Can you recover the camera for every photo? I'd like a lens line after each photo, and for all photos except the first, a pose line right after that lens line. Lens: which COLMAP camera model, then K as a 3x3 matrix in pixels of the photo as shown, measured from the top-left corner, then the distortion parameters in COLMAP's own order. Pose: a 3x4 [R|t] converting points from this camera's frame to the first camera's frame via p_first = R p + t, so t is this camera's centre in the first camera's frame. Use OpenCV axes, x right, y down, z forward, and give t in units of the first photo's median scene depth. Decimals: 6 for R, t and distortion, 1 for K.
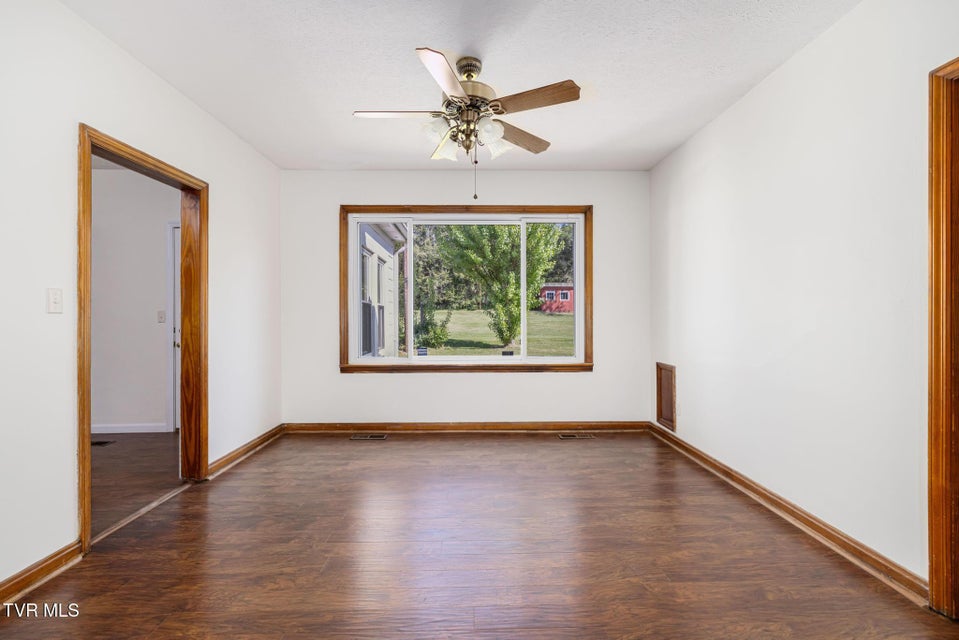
lens RADIAL K [[415.3, 0, 480.2], [0, 415.3, 317.3], [0, 0, 1]] dist [0.001079, 0.000367]
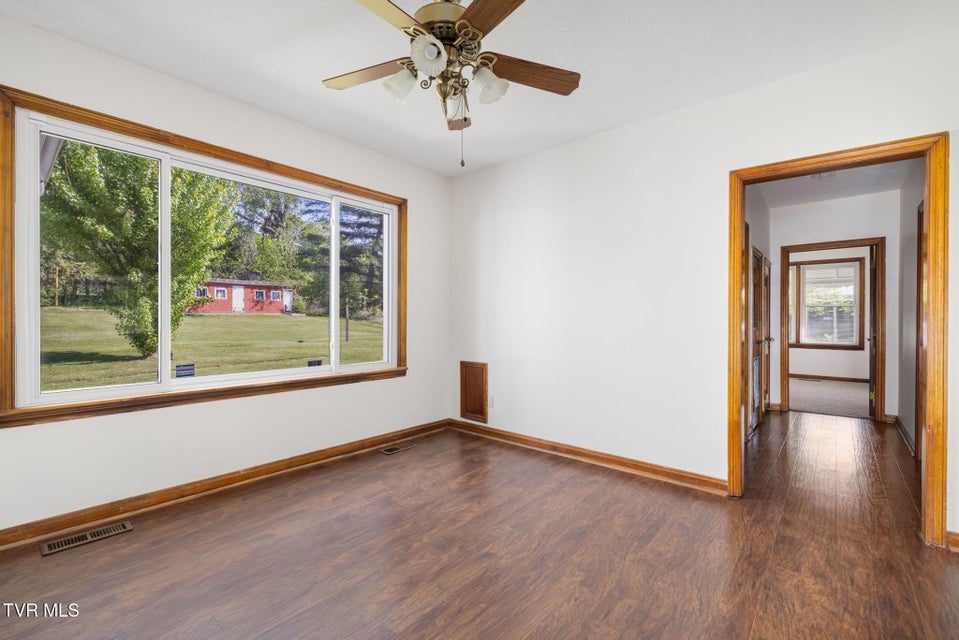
lens RADIAL K [[412.0, 0, 481.4], [0, 412.0, 321.1], [0, 0, 1]] dist [0.001790, 0.000564]
pose [[0.669180, 0.002016, 0.743098, -0.311462], [-0.005720, 0.999981, 0.002438, 0.002812], [-0.743078, -0.005882, 0.669179, 0.249606]]
